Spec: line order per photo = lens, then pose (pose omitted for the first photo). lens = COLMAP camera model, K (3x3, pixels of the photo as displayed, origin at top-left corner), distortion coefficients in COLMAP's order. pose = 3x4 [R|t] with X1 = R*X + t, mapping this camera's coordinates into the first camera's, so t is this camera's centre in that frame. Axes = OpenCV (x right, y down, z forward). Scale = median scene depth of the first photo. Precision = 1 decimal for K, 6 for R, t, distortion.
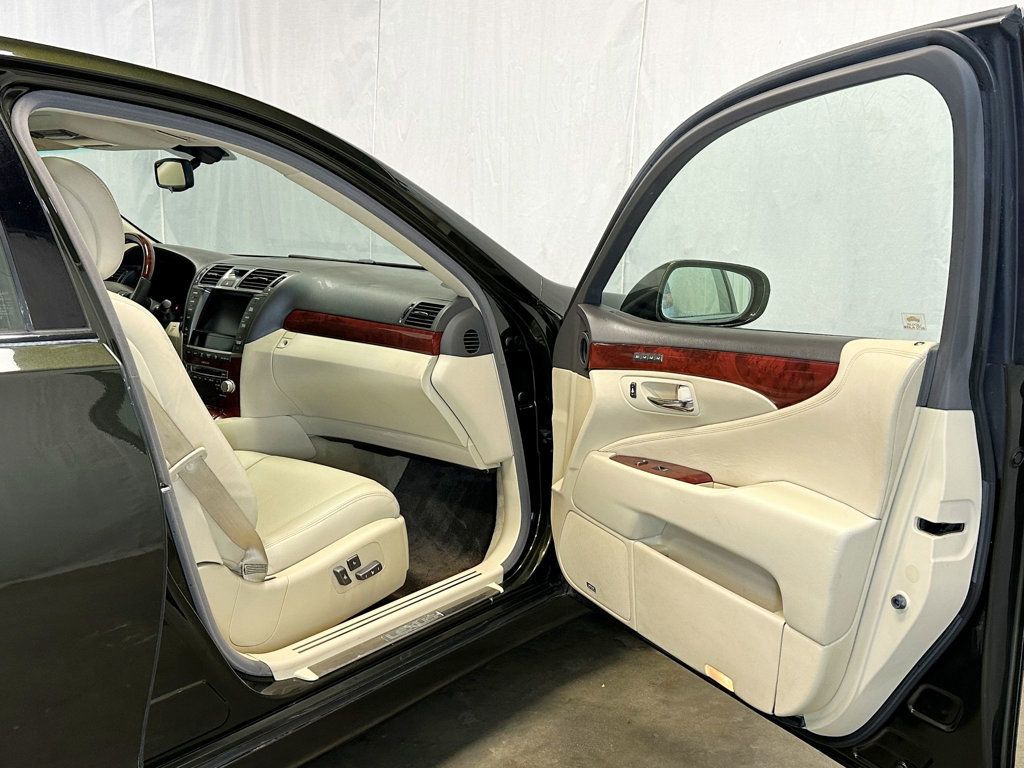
lens RADIAL K [[974.6, 0, 514.9], [0, 974.6, 380.4], [0, 0, 1]] dist [0.026662, 0.000000]
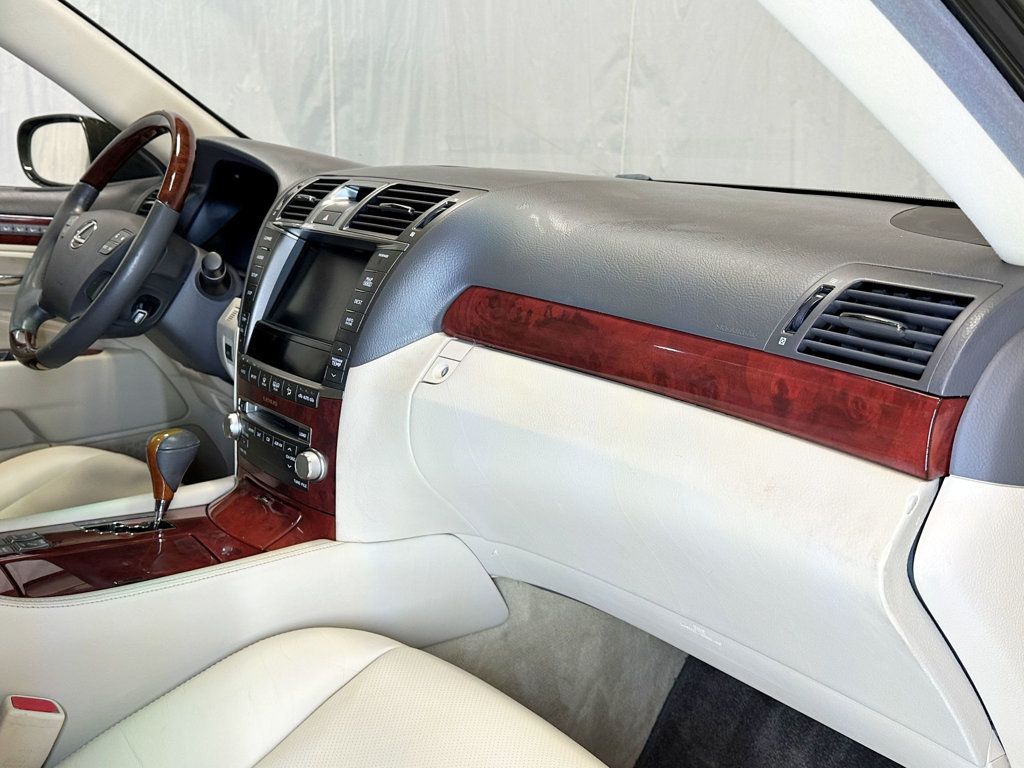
lens RADIAL K [[974.6, 0, 503.2], [0, 974.6, 388.0], [0, 0, 1]] dist [0.026662, 0.000000]
pose [[0.973941, 0.055006, -0.220030, -0.124042], [-0.042675, 0.997261, 0.060411, -0.055549], [0.222750, -0.049447, 0.973621, 0.615421]]
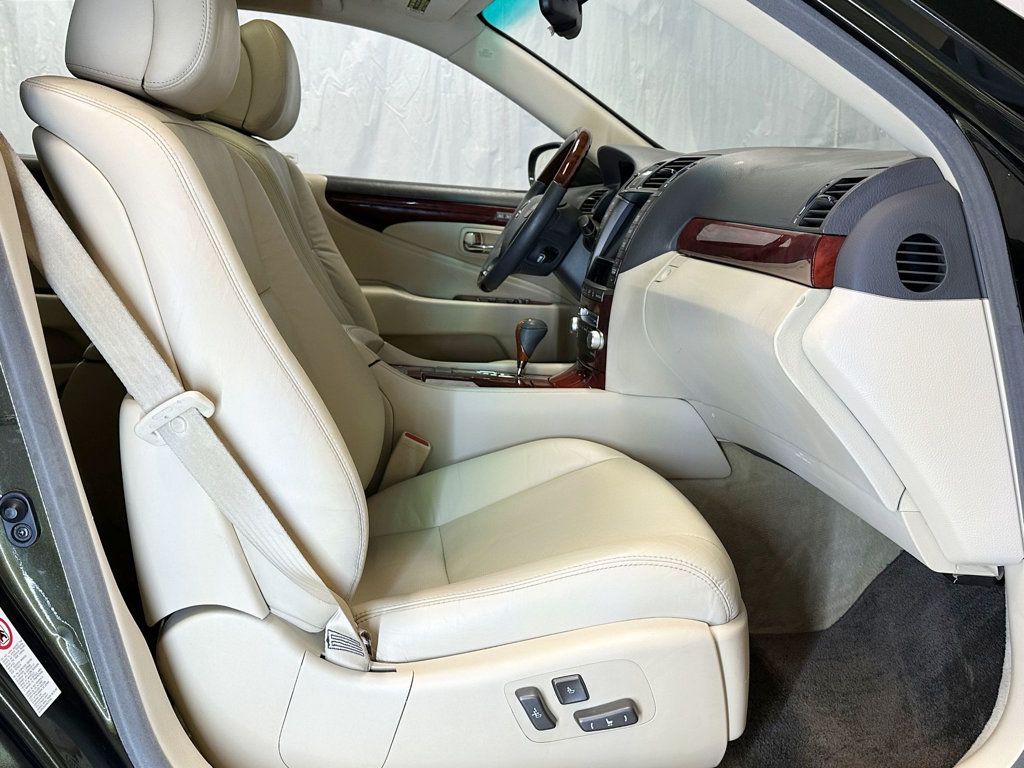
lens RADIAL K [[974.6, 0, 529.2], [0, 974.6, 386.1], [0, 0, 1]] dist [0.026662, 0.000000]
pose [[0.698320, 0.117849, -0.706018, 0.126692], [-0.123631, 0.991388, 0.043200, 0.013482], [0.705028, 0.057118, 0.706875, 0.523717]]
